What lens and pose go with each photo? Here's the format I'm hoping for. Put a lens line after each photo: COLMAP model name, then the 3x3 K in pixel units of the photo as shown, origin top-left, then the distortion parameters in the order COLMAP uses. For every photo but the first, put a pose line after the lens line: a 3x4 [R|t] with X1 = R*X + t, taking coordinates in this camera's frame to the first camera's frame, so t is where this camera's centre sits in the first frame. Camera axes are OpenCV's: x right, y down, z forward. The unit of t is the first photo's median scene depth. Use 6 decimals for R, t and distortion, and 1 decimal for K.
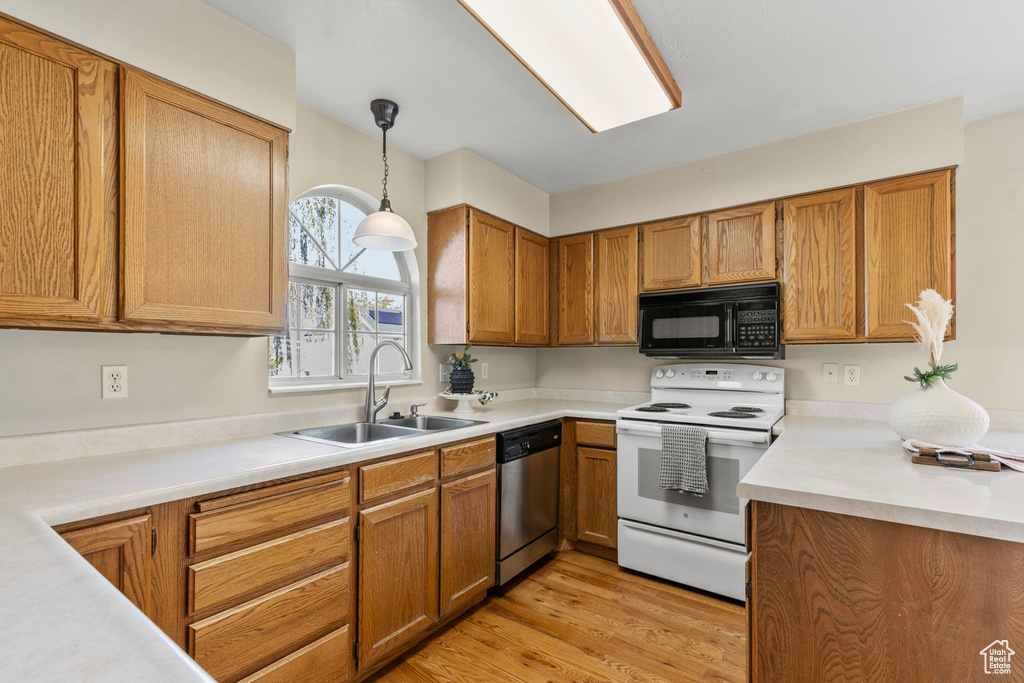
lens RADIAL K [[471.8, 0, 527.1], [0, 471.8, 354.2], [0, 0, 1]] dist [0.005635, -0.002058]
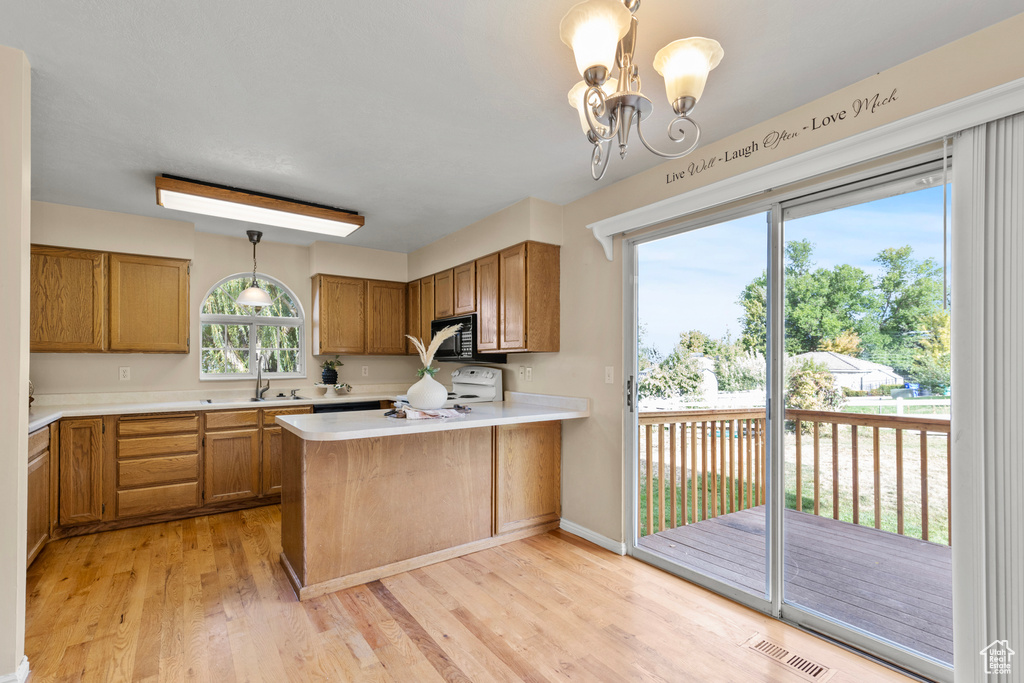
lens RADIAL K [[471.8, 0, 513.2], [0, 471.8, 359.4], [0, 0, 1]] dist [0.005635, -0.002058]
pose [[0.944874, -0.004603, -0.327401, 1.376687], [0.005436, 0.999984, 0.001628, -0.006535], [0.327389, -0.003318, 0.944884, -0.492856]]
